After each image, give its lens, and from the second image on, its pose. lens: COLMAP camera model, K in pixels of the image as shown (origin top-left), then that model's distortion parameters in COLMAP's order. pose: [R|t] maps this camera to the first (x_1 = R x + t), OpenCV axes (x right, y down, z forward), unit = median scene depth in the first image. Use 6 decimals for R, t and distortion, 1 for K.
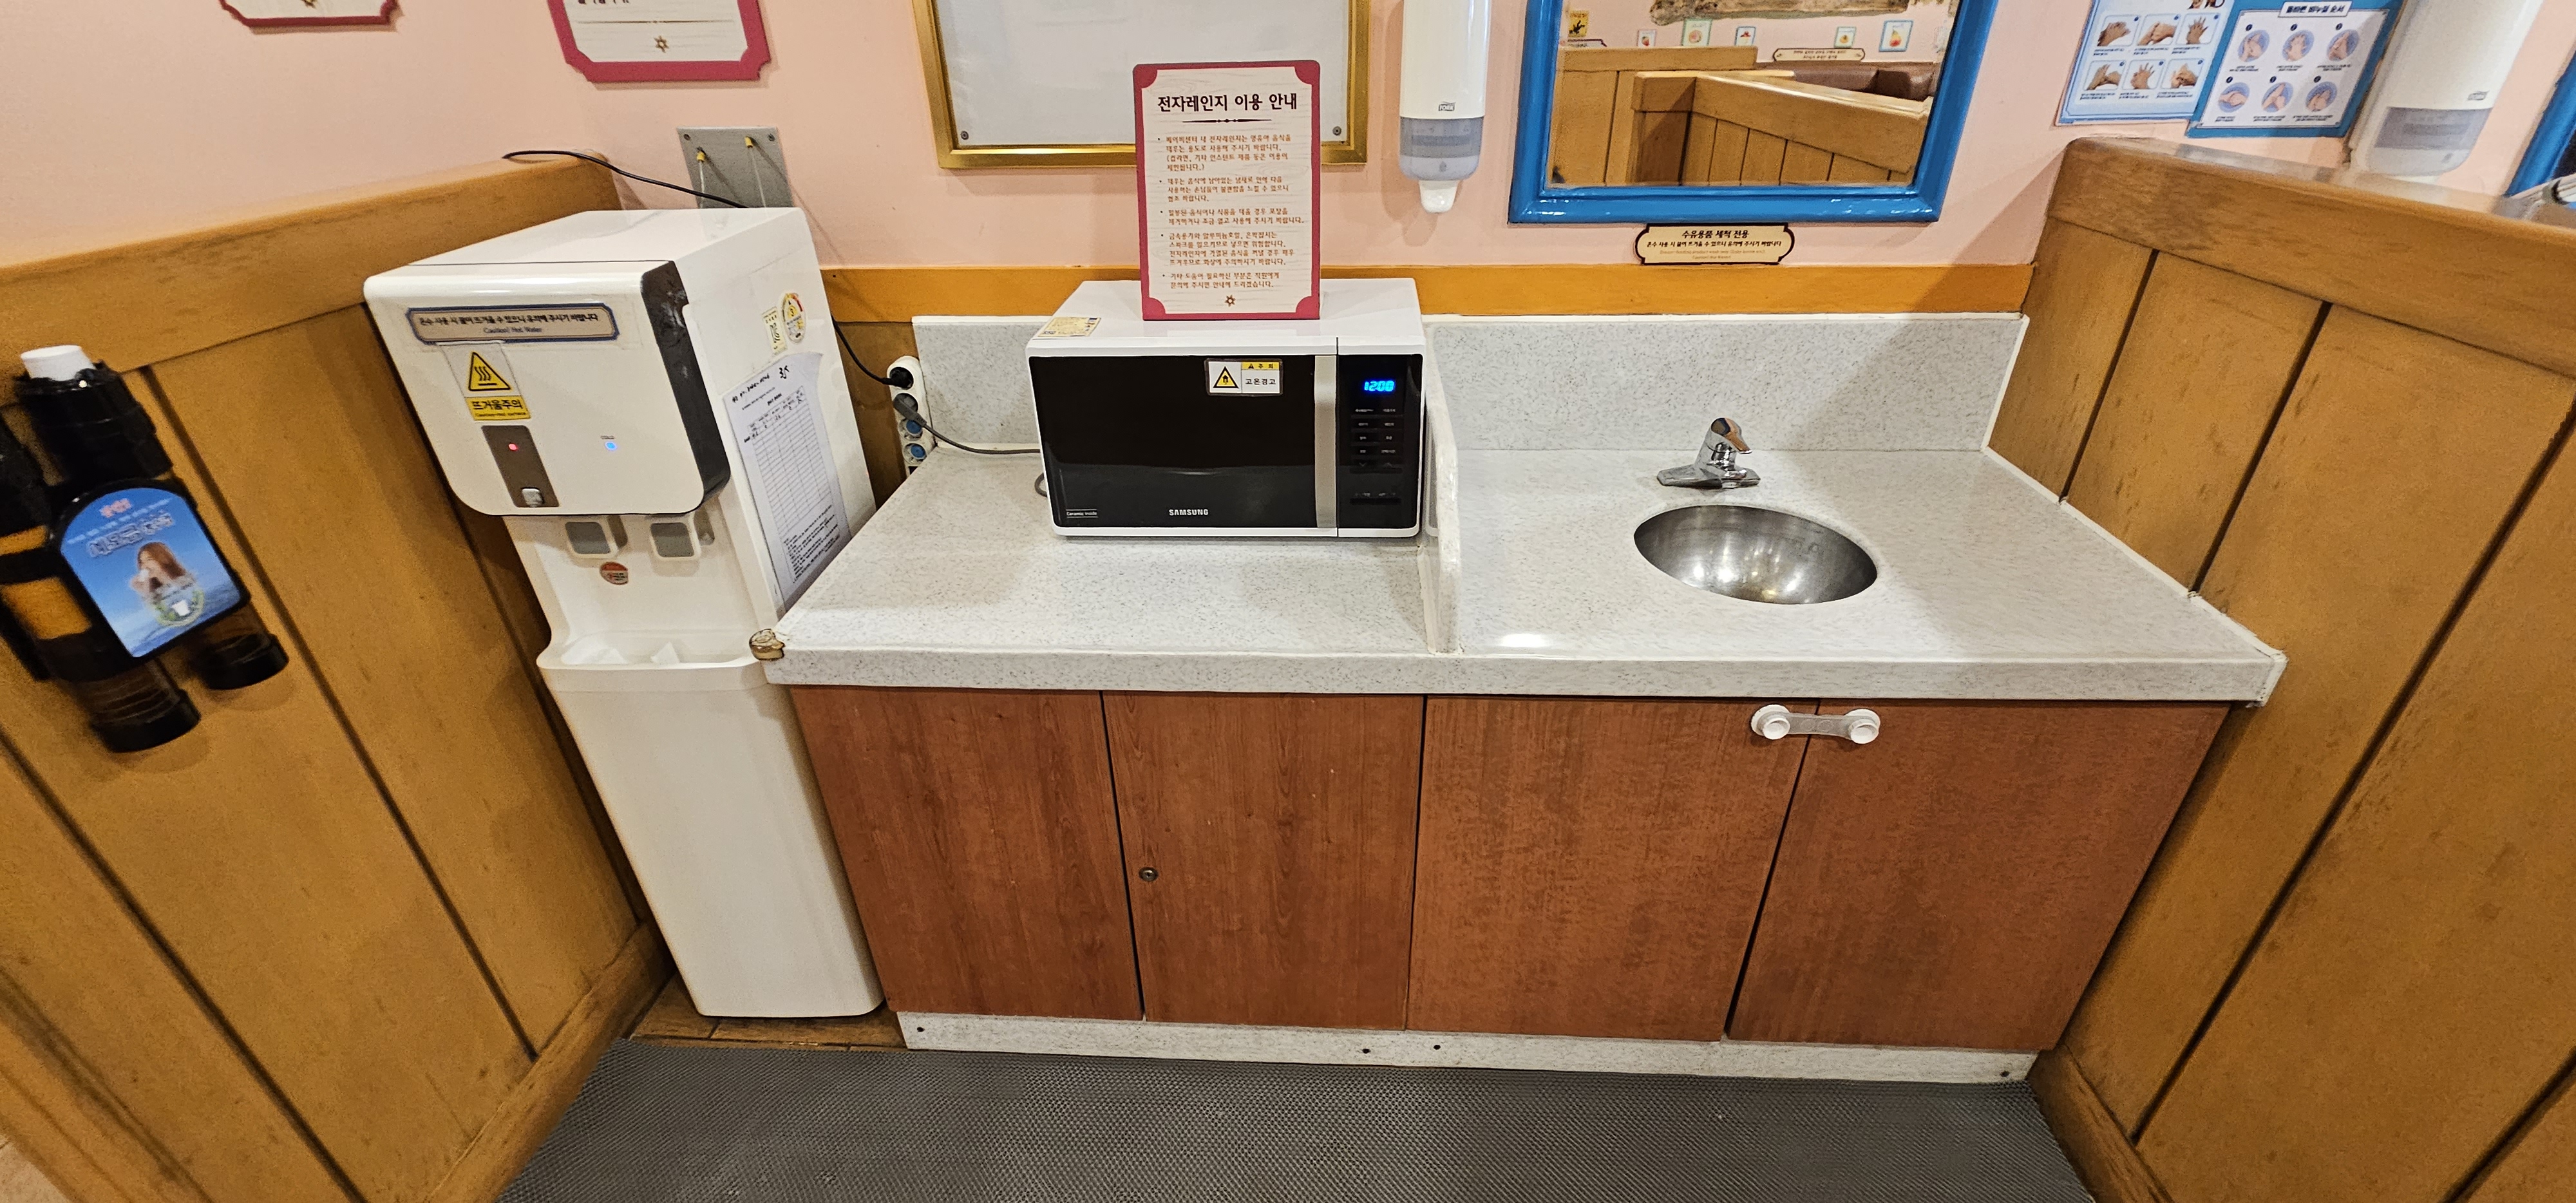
lens RADIAL K [[1043.5, 0, 1292.9], [0, 1043.5, 610.9], [0, 0, 1]] dist [-0.001384, -0.000058]
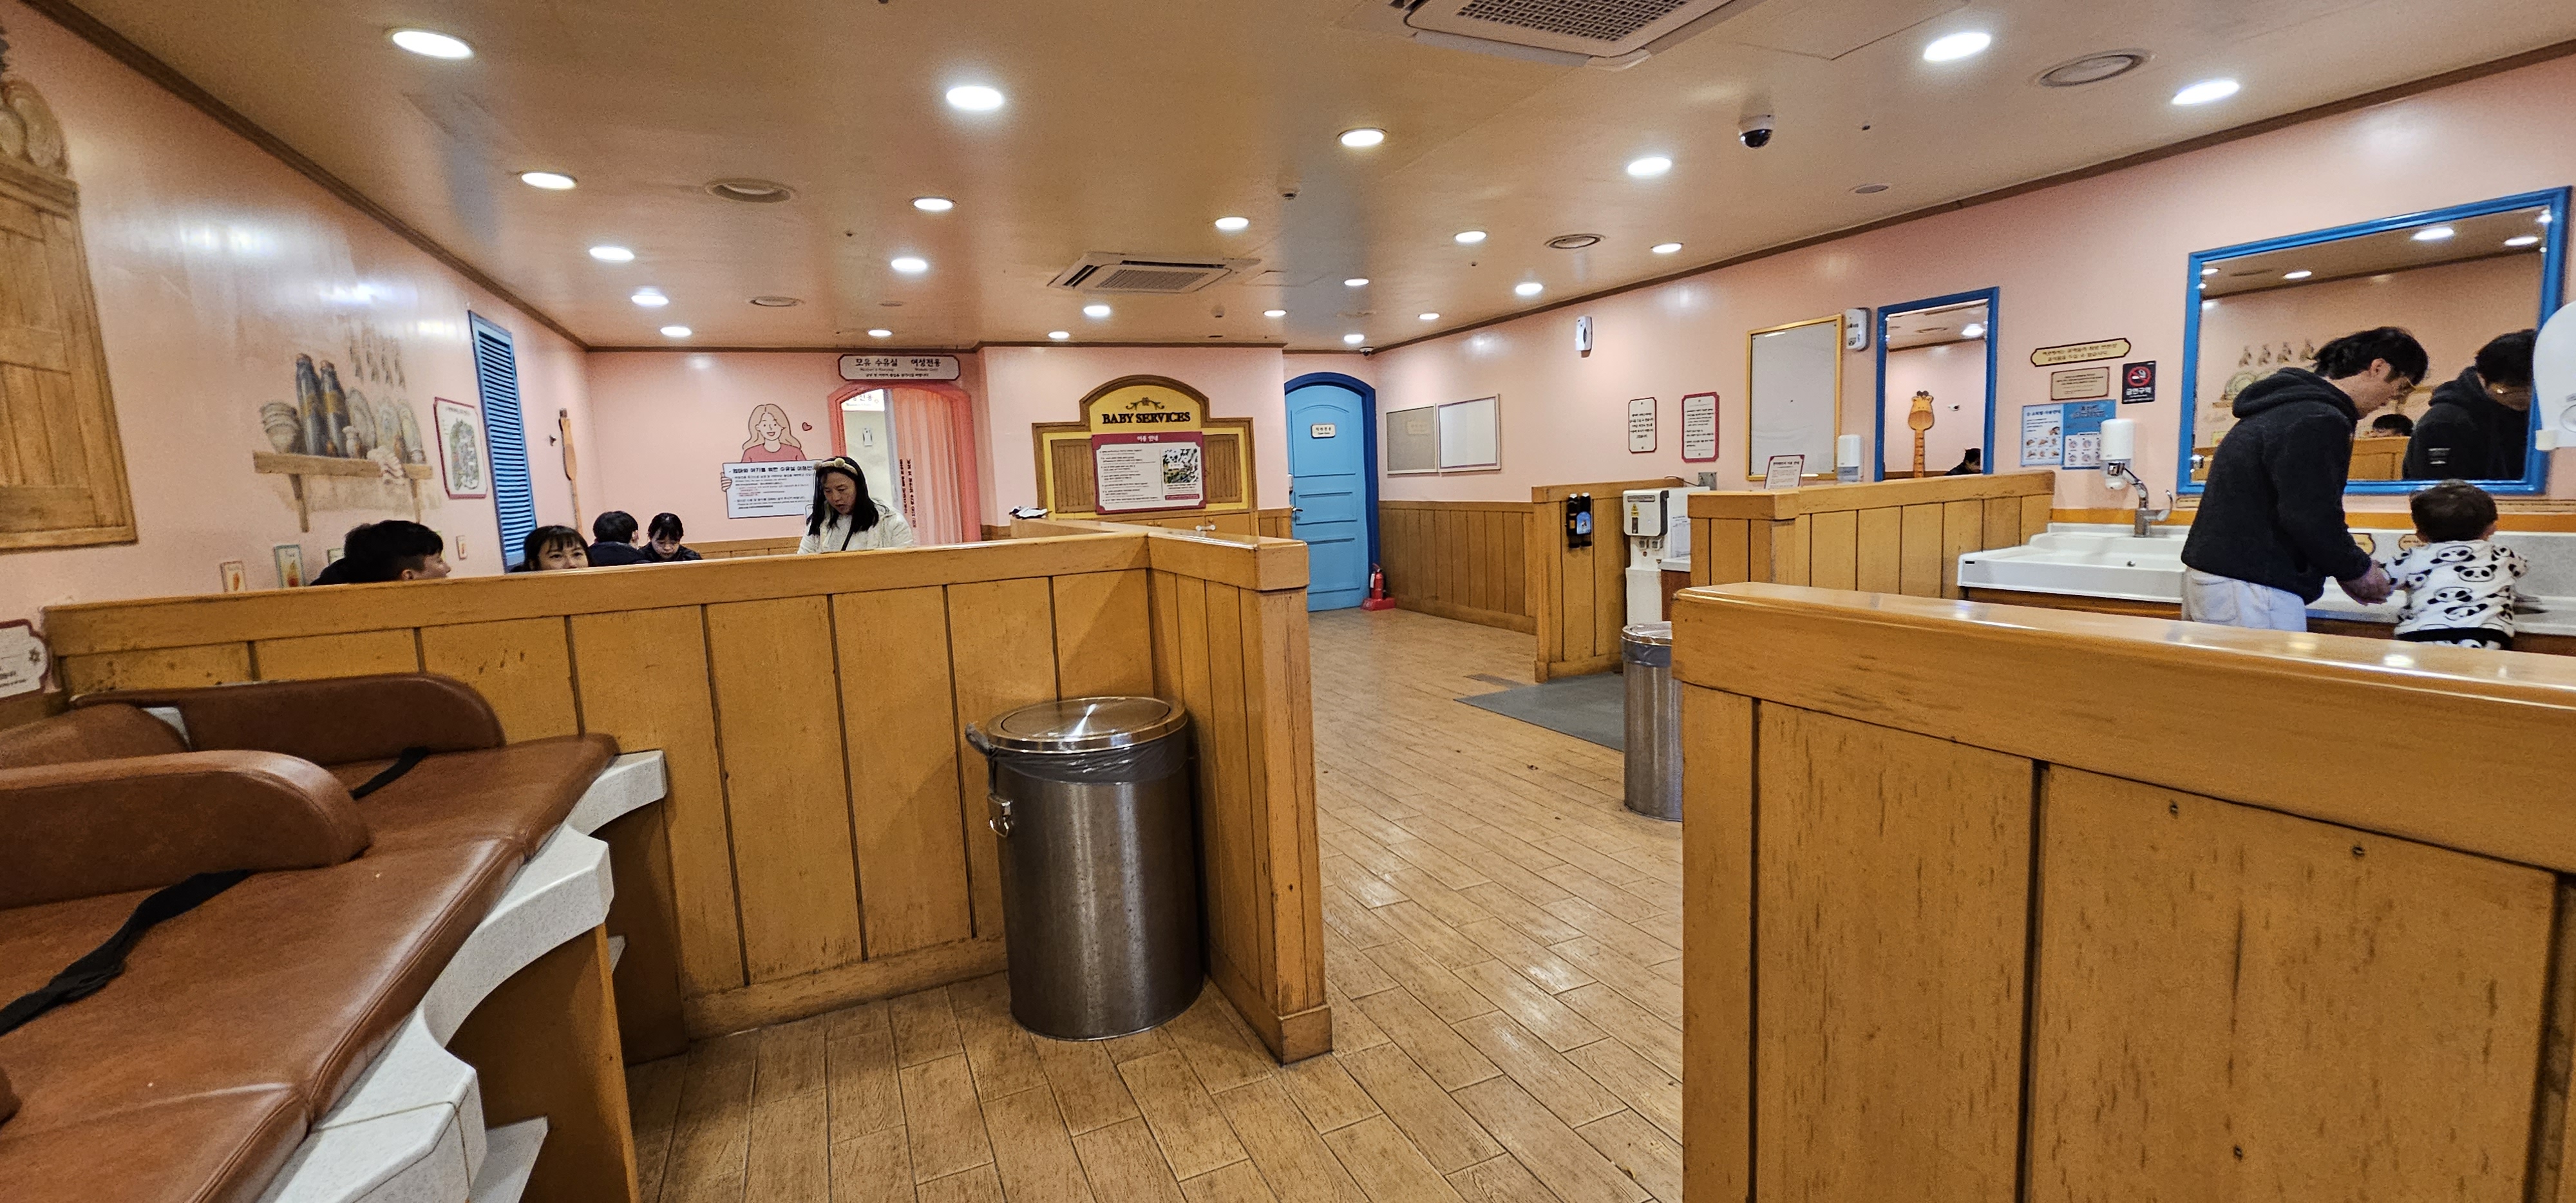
lens RADIAL K [[1043.5, 0, 1284.9], [0, 1043.5, 598.7], [0, 0, 1]] dist [-0.001384, -0.000058]
pose [[0.457630, 0.099939, -0.883508, 2.831665], [-0.403655, 0.908716, -0.106290, 1.321656], [0.792236, 0.405274, 0.456196, -2.397825]]
